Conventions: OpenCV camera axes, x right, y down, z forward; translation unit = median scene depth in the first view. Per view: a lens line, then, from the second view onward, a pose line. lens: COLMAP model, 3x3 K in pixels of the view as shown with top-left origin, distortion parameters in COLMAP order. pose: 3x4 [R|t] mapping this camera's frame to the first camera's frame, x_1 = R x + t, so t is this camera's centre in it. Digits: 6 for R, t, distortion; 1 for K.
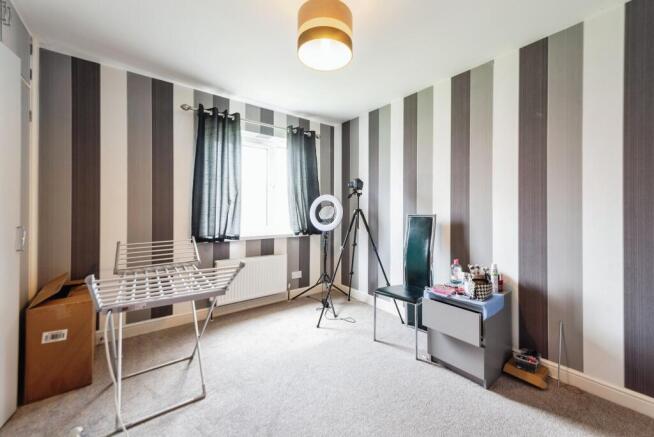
lens RADIAL K [[260.2, 0, 328.5], [0, 260.2, 212.6], [0, 0, 1]] dist [0.000091, -0.000010]
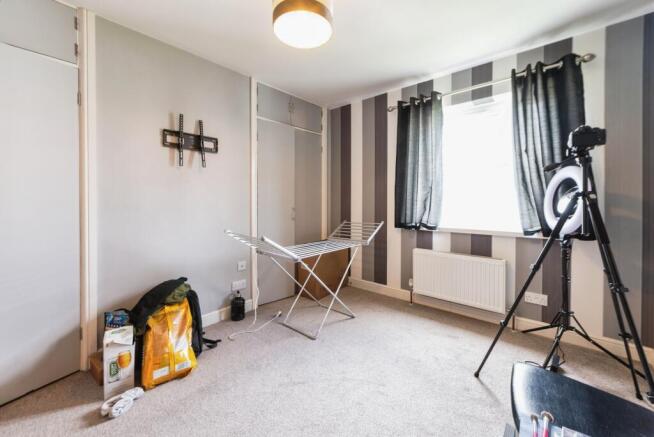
lens RADIAL K [[255.9, 0, 332.5], [0, 255.9, 203.9], [0, 0, 1]] dist [0.000366, 0.000038]
pose [[0.204171, 0.005789, -0.978918, 0.430343], [0.000782, 0.999981, 0.006077, 0.006137], [0.978935, -0.002007, 0.204162, 0.438062]]
